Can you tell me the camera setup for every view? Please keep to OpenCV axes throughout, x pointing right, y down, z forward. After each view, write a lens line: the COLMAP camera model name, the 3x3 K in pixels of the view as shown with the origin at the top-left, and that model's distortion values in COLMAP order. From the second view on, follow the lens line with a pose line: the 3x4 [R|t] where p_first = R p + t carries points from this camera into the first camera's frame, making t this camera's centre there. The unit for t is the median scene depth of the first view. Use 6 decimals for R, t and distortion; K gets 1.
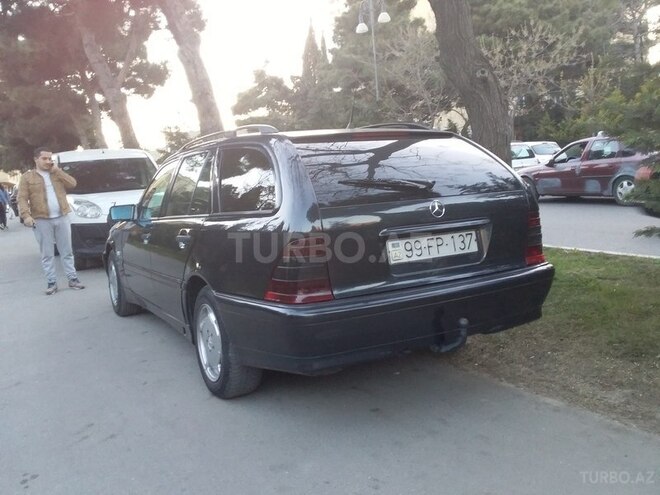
lens RADIAL K [[600.9, 0, 331.8], [0, 600.9, 247.0], [0, 0, 1]] dist [0.004572, 0.005277]
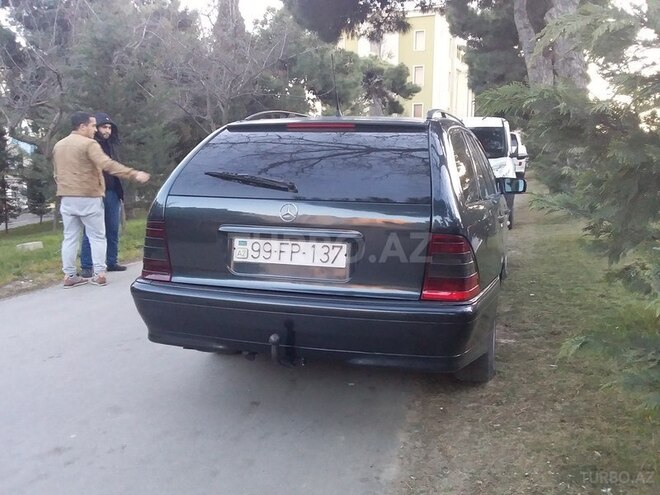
lens RADIAL K [[600.9, 0, 331.8], [0, 600.9, 247.0], [0, 0, 1]] dist [0.004572, 0.005277]
pose [[0.699007, 0.176058, -0.693104, 0.853333], [-0.132274, 0.984327, 0.116633, -0.125062], [0.702775, 0.010152, 0.711340, 0.394872]]
